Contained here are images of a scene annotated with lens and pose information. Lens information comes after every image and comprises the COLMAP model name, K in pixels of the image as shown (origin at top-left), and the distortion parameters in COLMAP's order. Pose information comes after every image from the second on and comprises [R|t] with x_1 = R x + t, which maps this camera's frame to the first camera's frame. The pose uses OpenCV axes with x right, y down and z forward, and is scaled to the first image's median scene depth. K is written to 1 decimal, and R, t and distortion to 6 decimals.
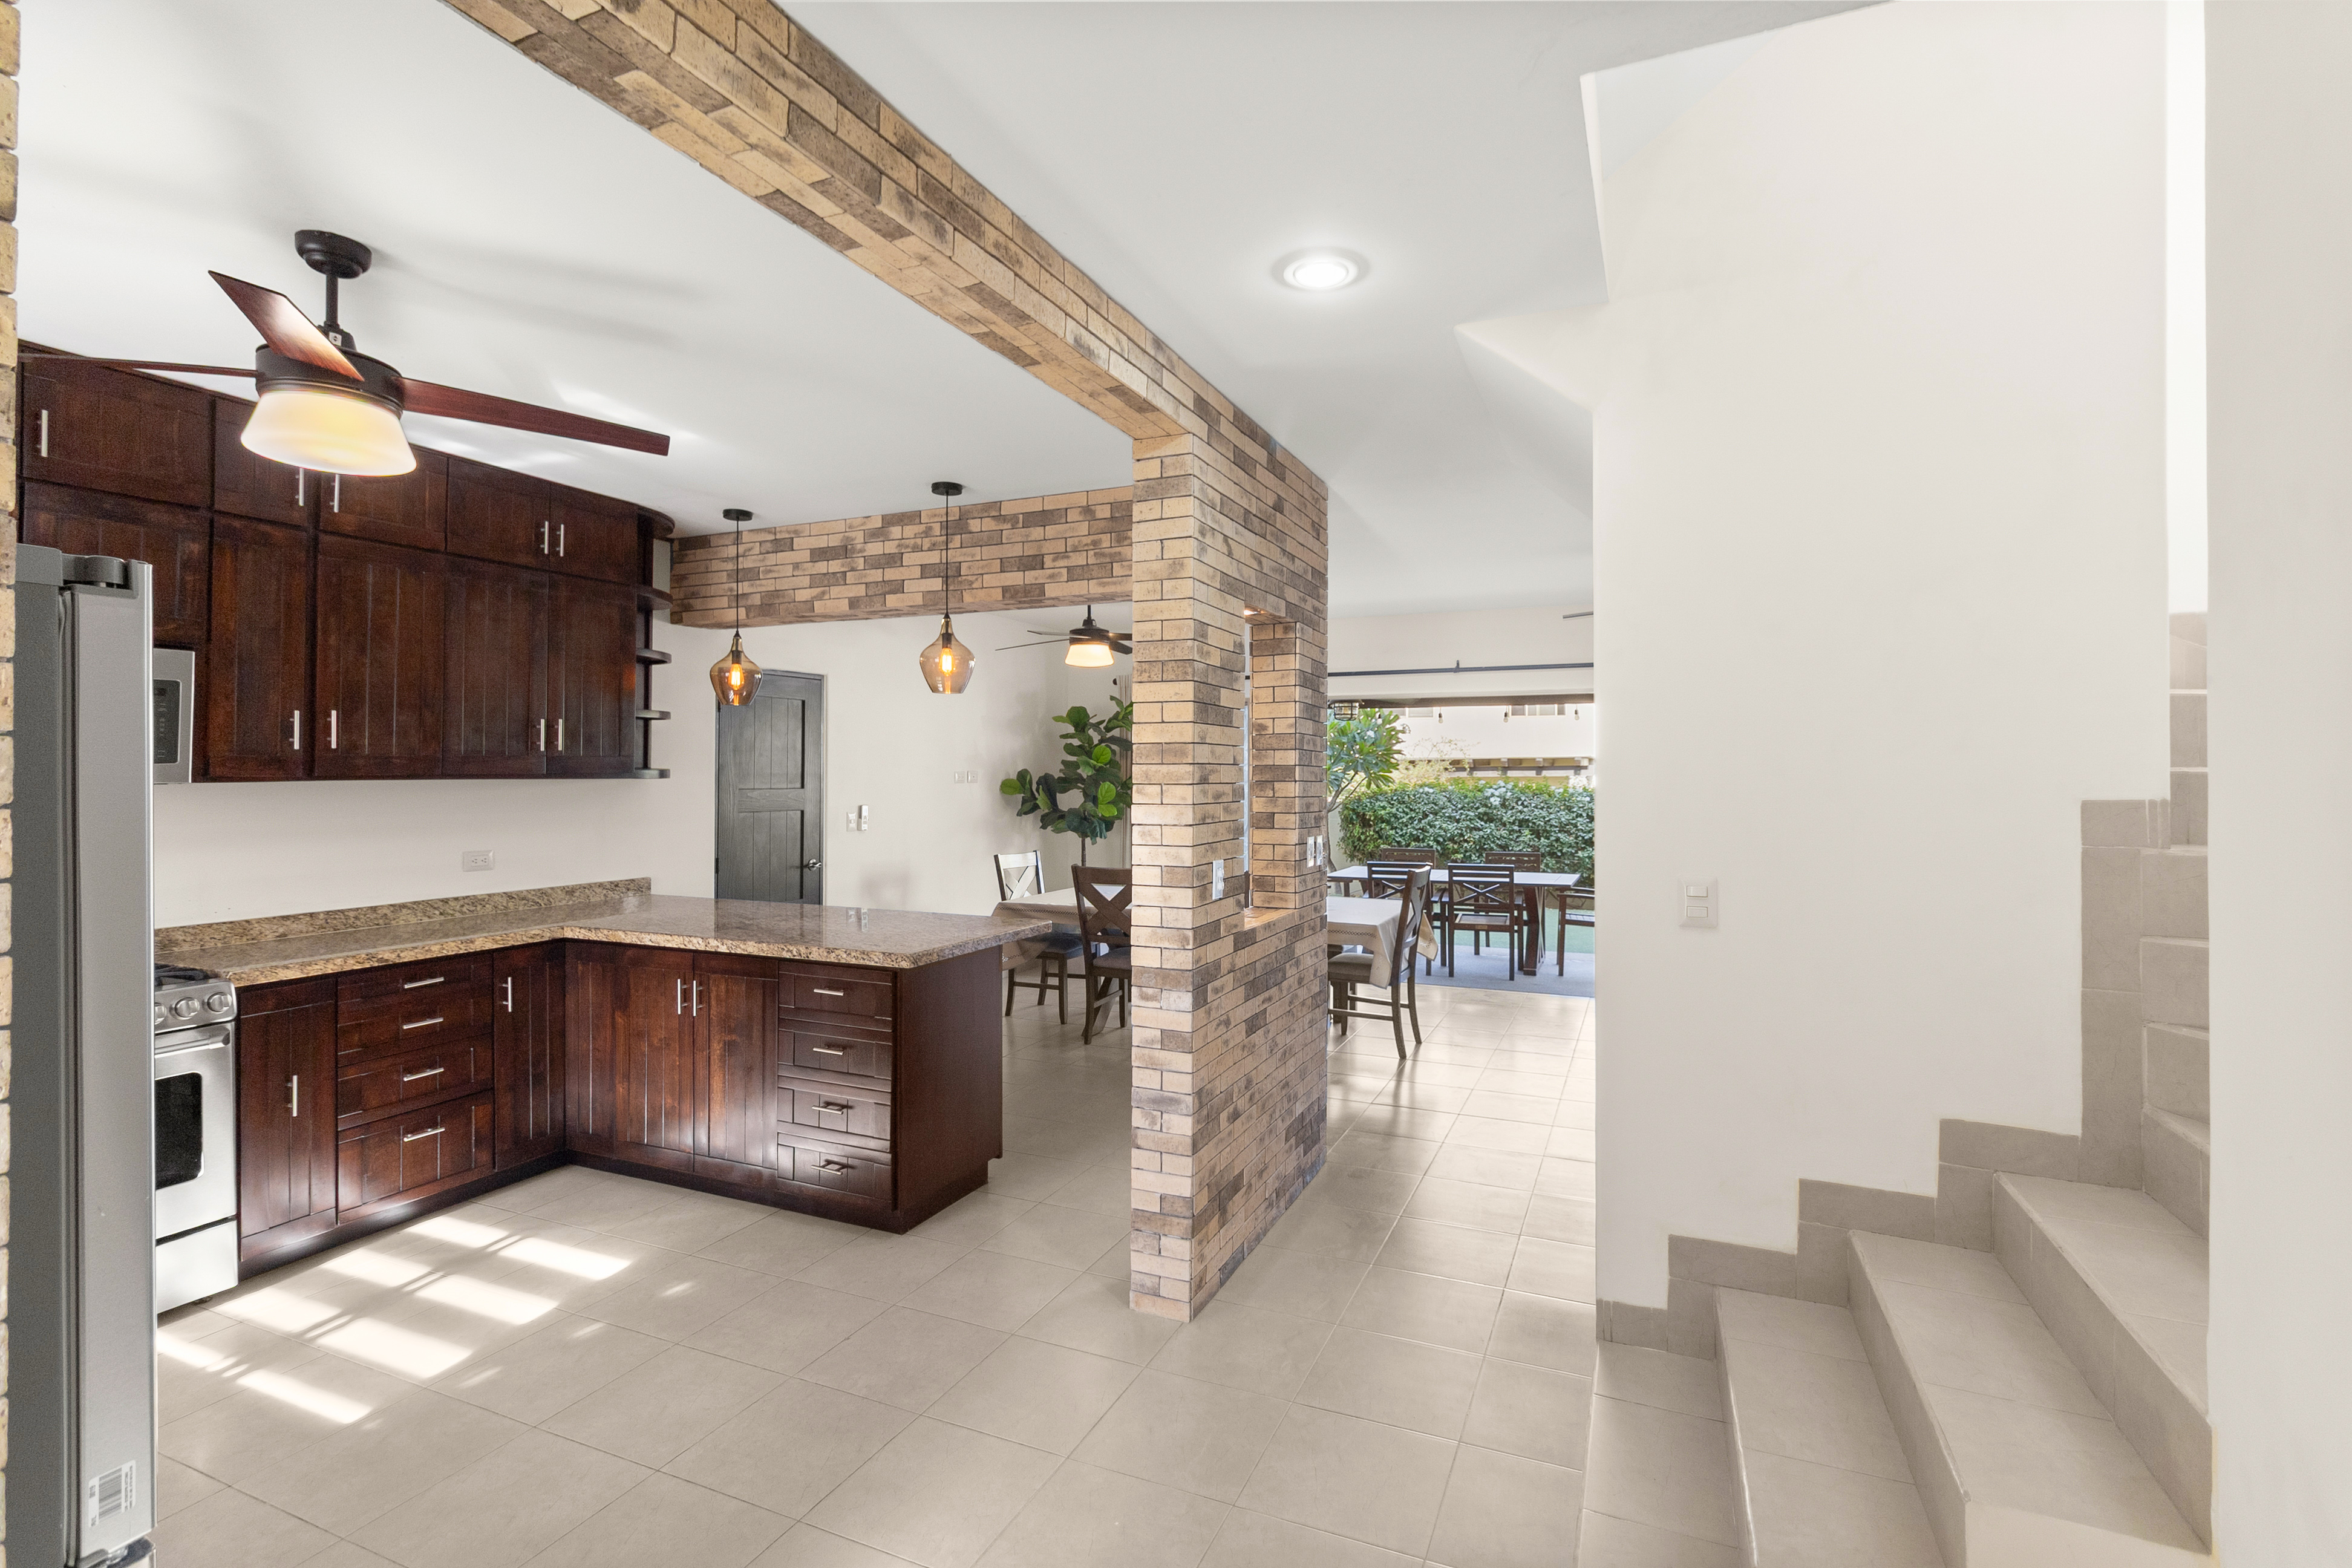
lens RADIAL K [[1089.7, 0, 1195.6], [0, 1089.7, 766.2], [0, 0, 1]] dist [0.002000, 0.000443]
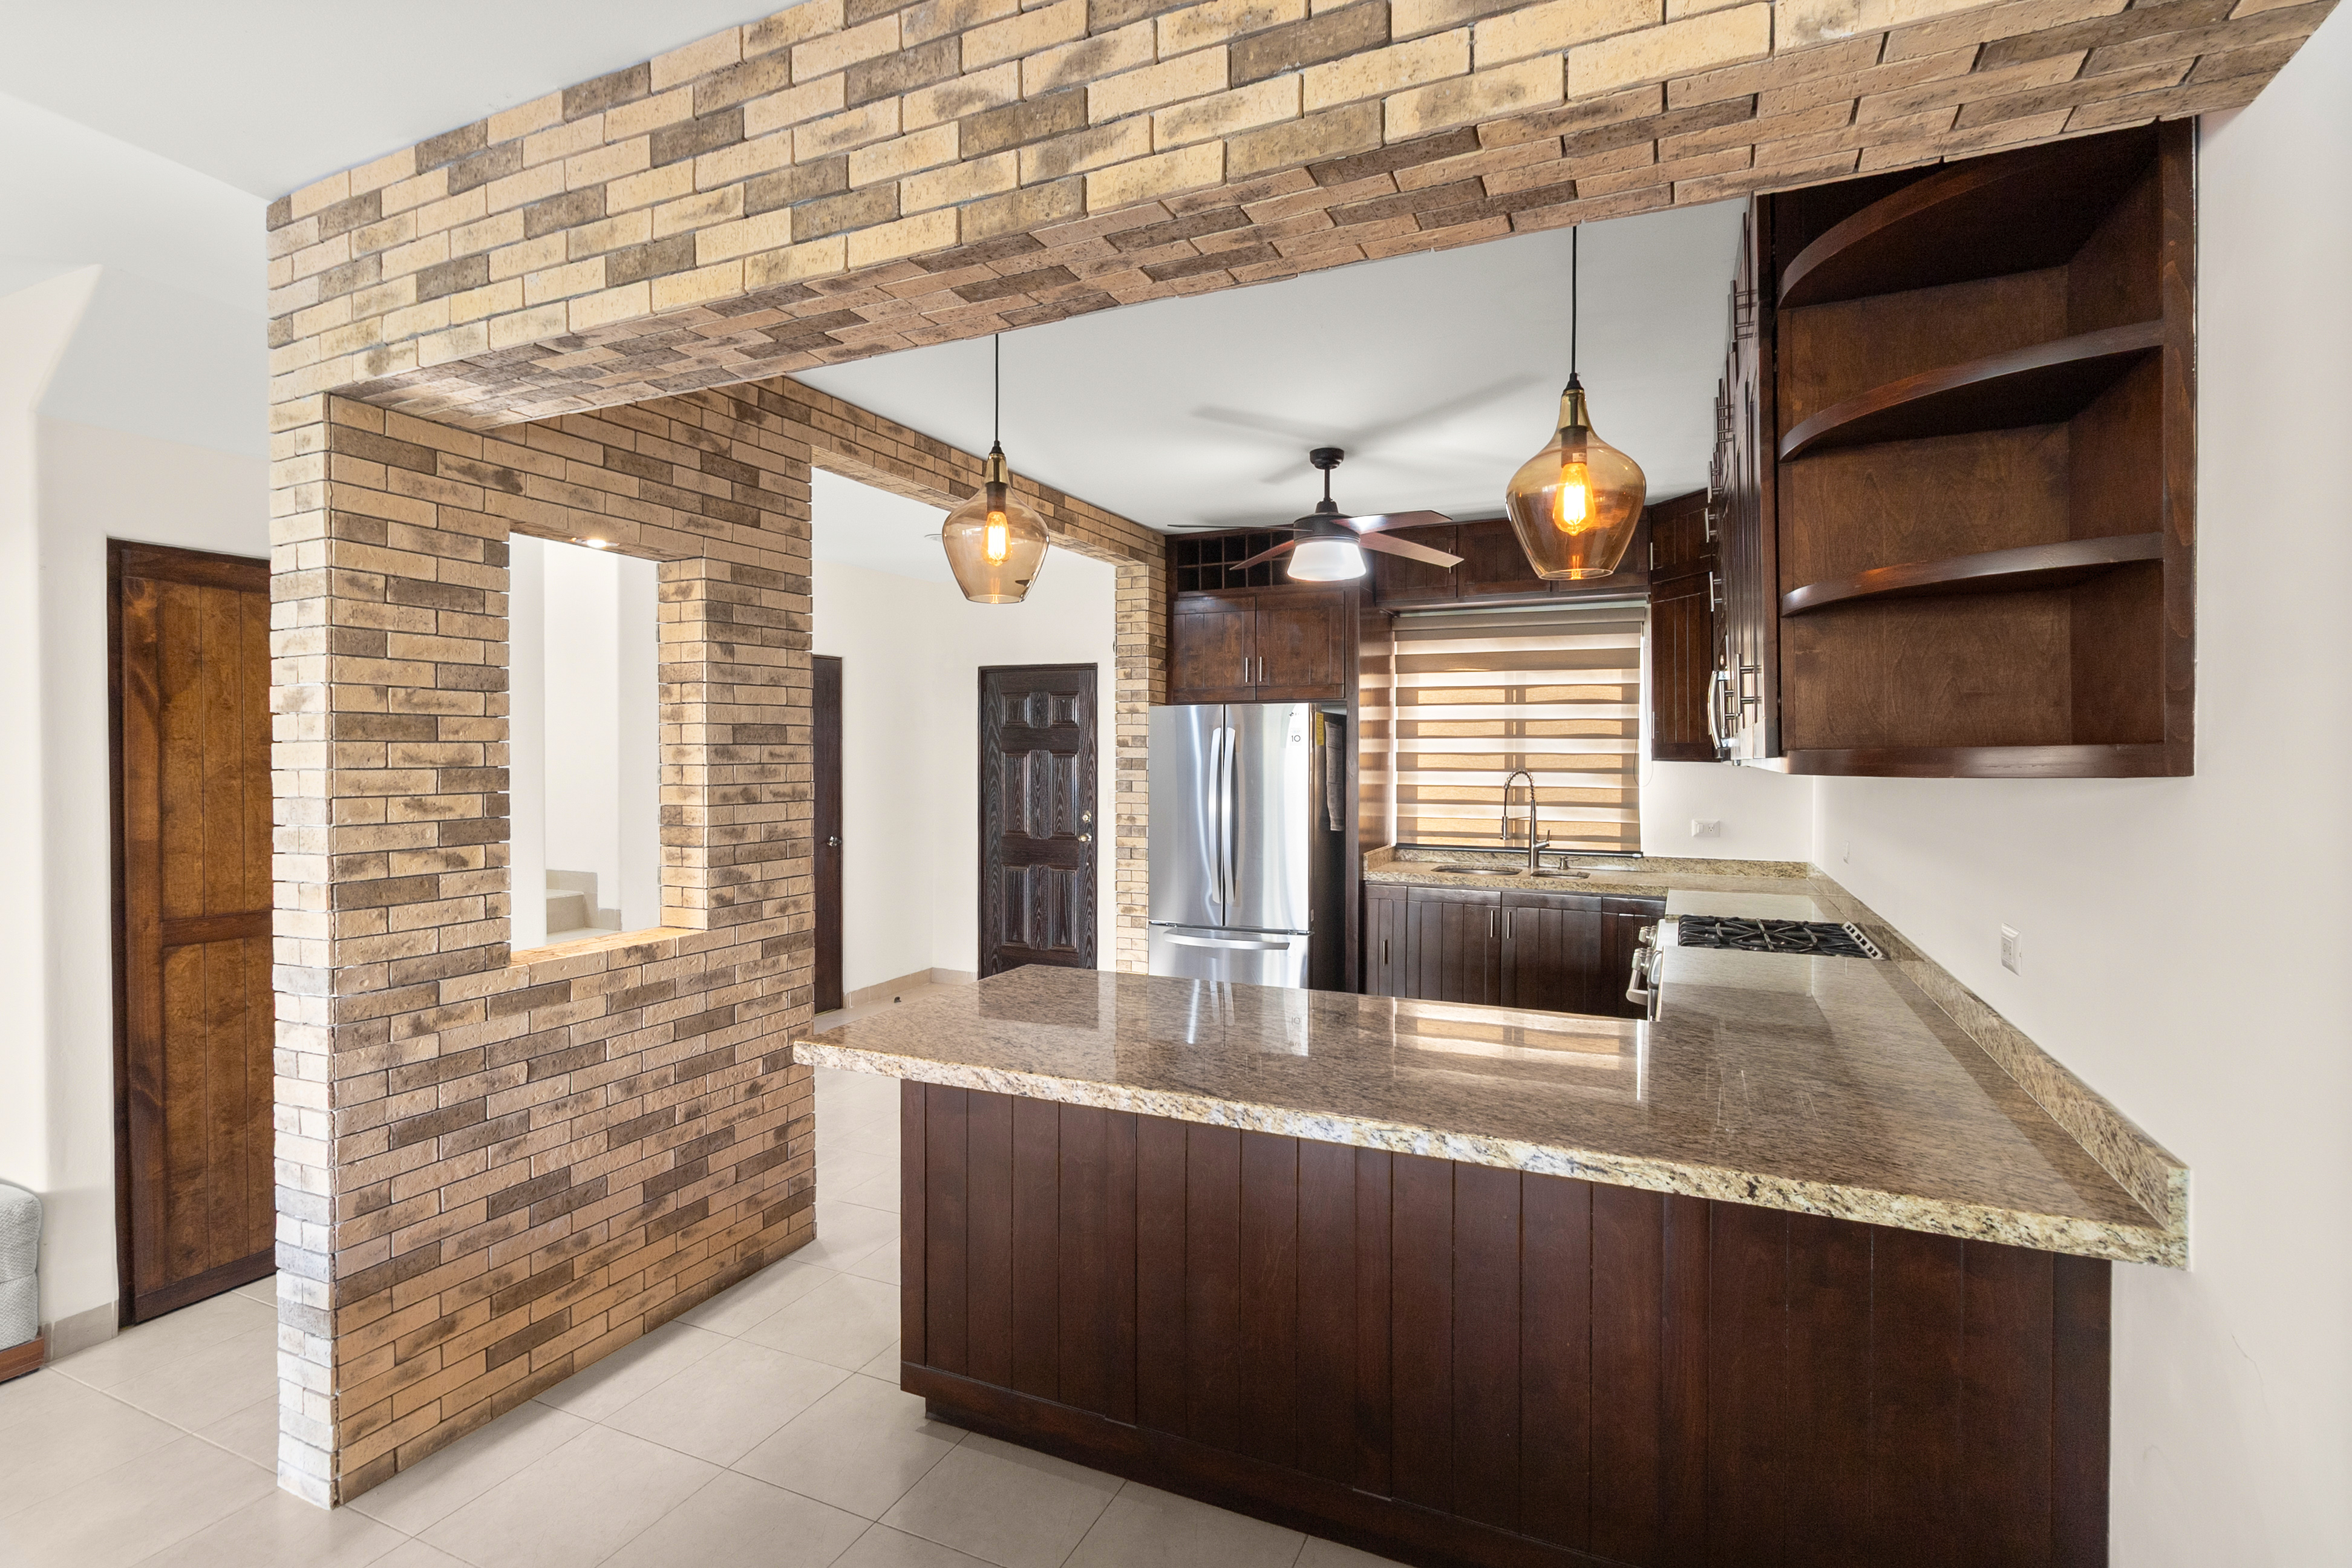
lens RADIAL K [[1102.1, 0, 1191.0], [0, 1102.1, 765.7], [0, 0, 1]] dist [0.002476, 0.000123]
pose [[-0.999886, -0.004046, 0.014532, -0.112940], [-0.003938, 0.999965, 0.007435, 0.002527], [-0.014562, 0.007376, -0.999867, 0.525895]]
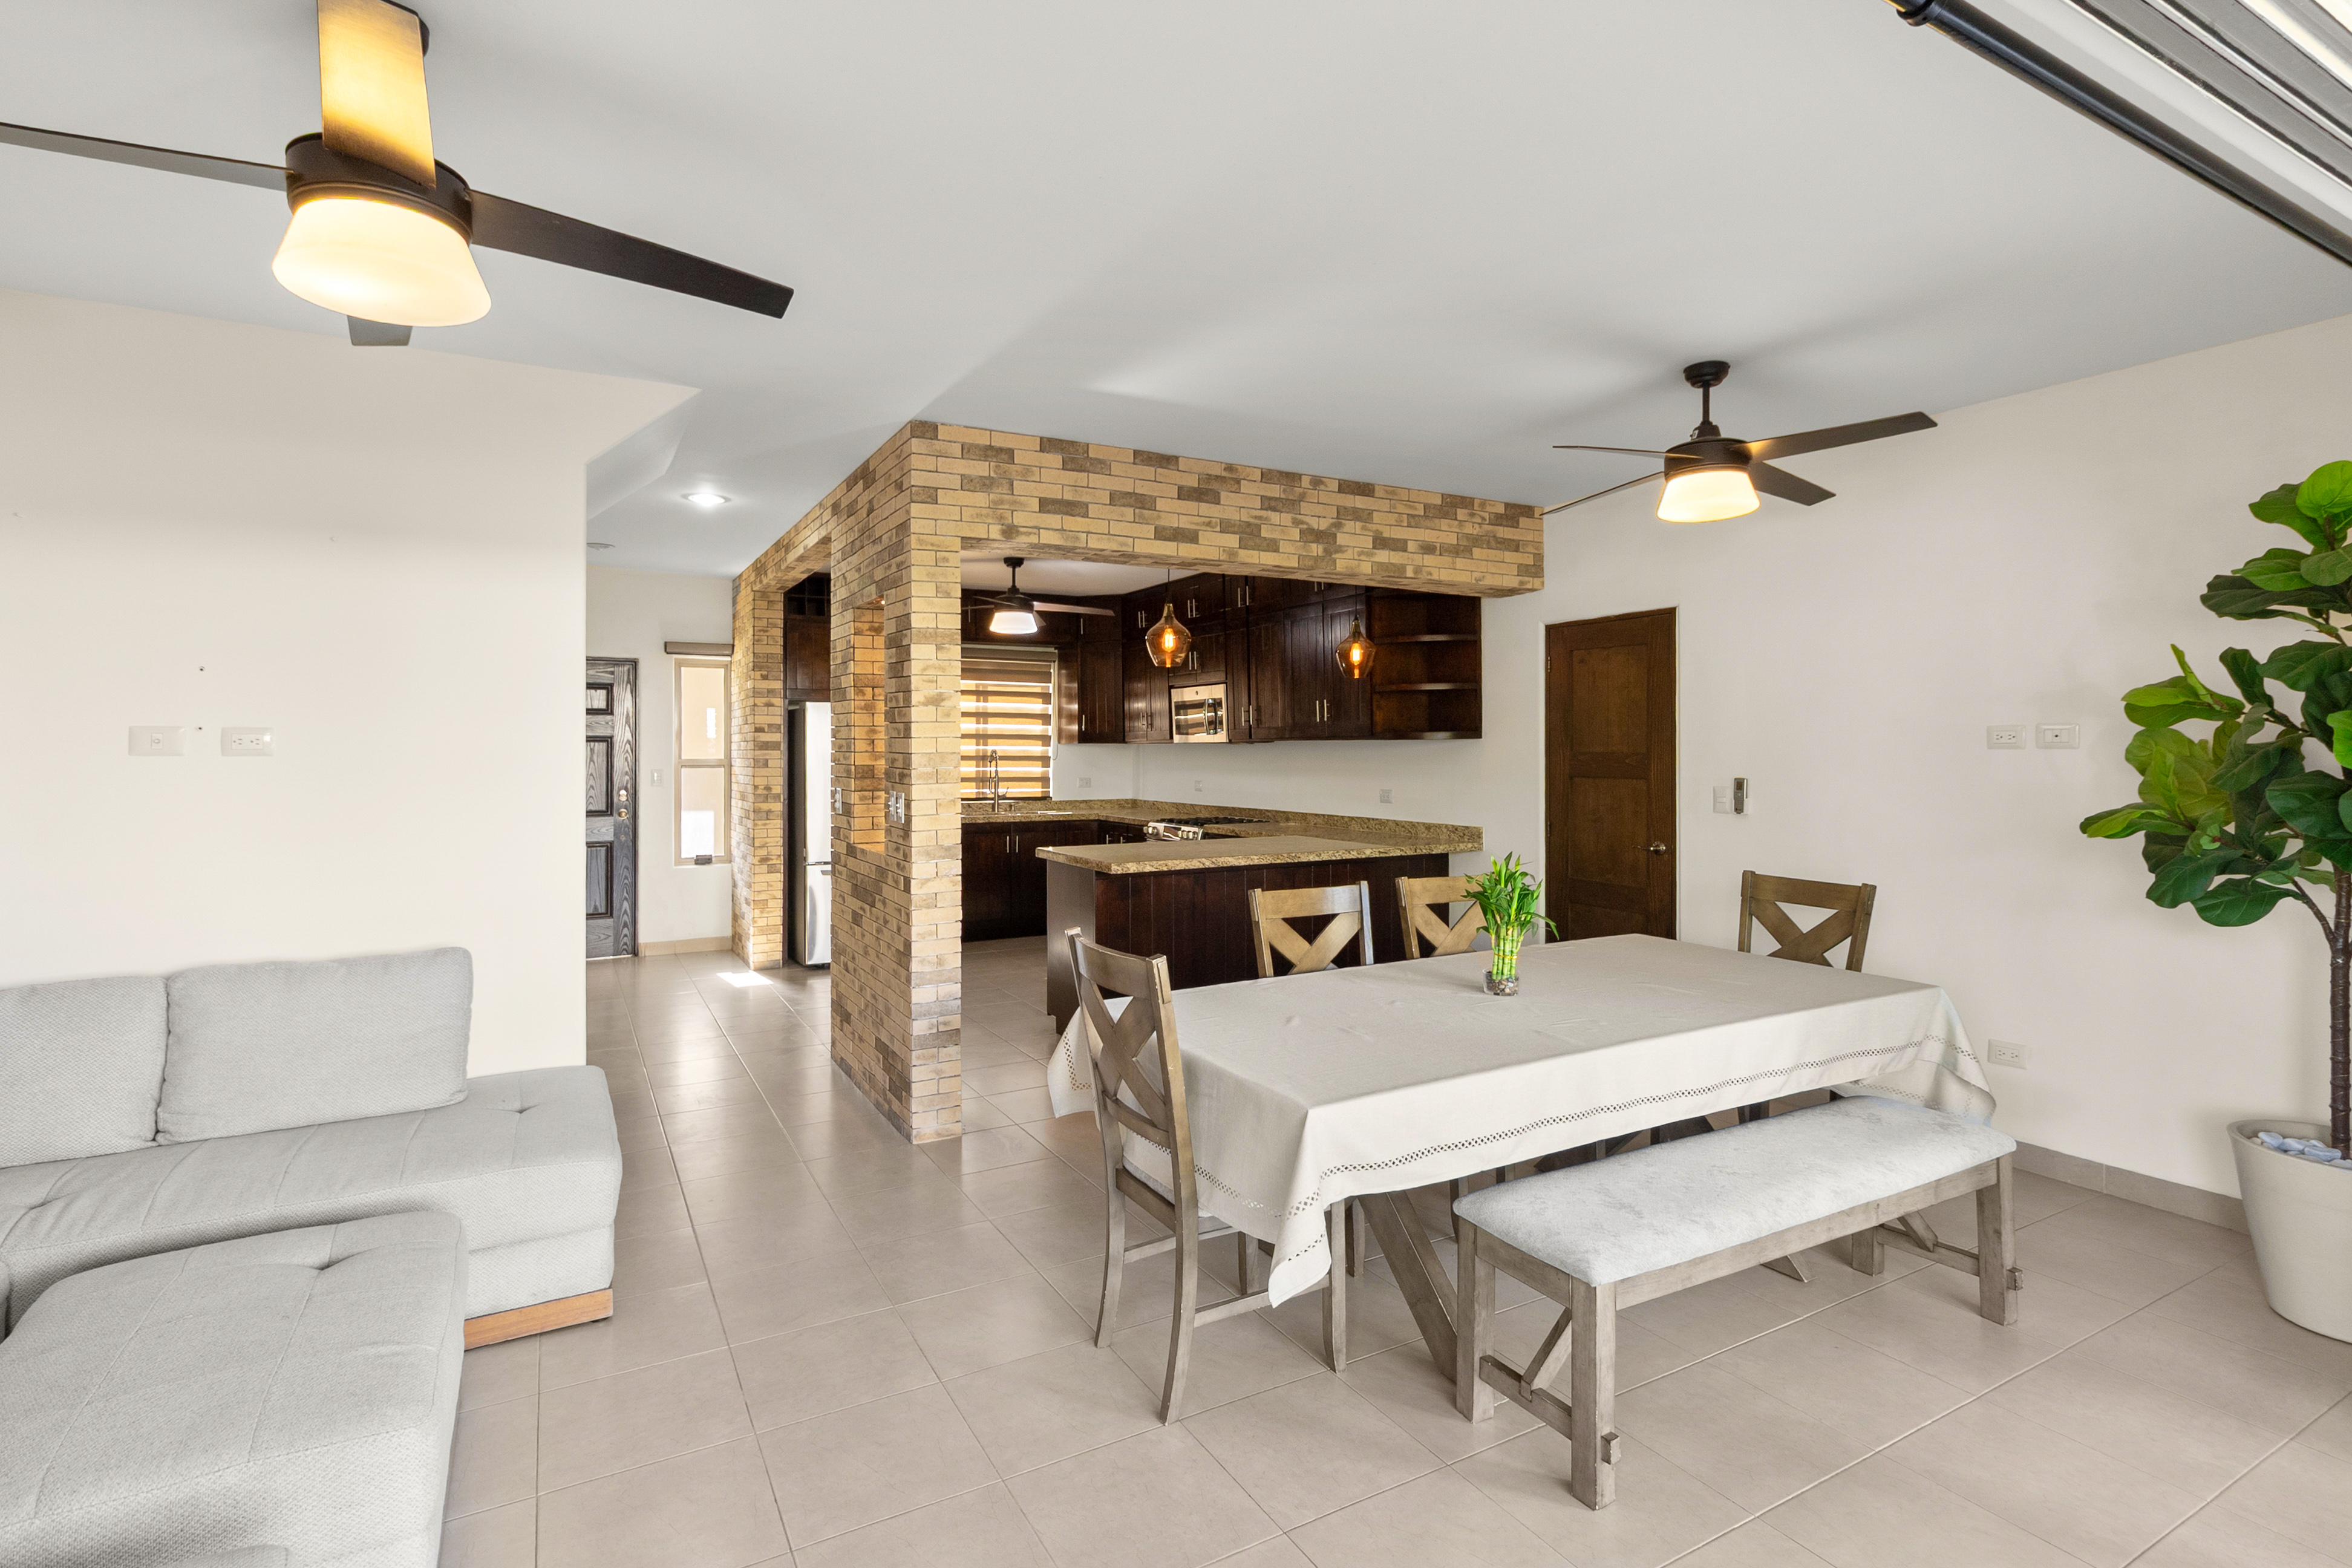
lens RADIAL K [[1124.5, 0, 1190.8], [0, 1124.5, 744.9], [0, 0, 1]] dist [-0.002755, 0.000319]
pose [[-0.603275, -0.004552, -0.797520, 0.255808], [0.003077, 0.999963, -0.008035, 0.010226], [0.797528, -0.007301, -0.603238, 0.609763]]
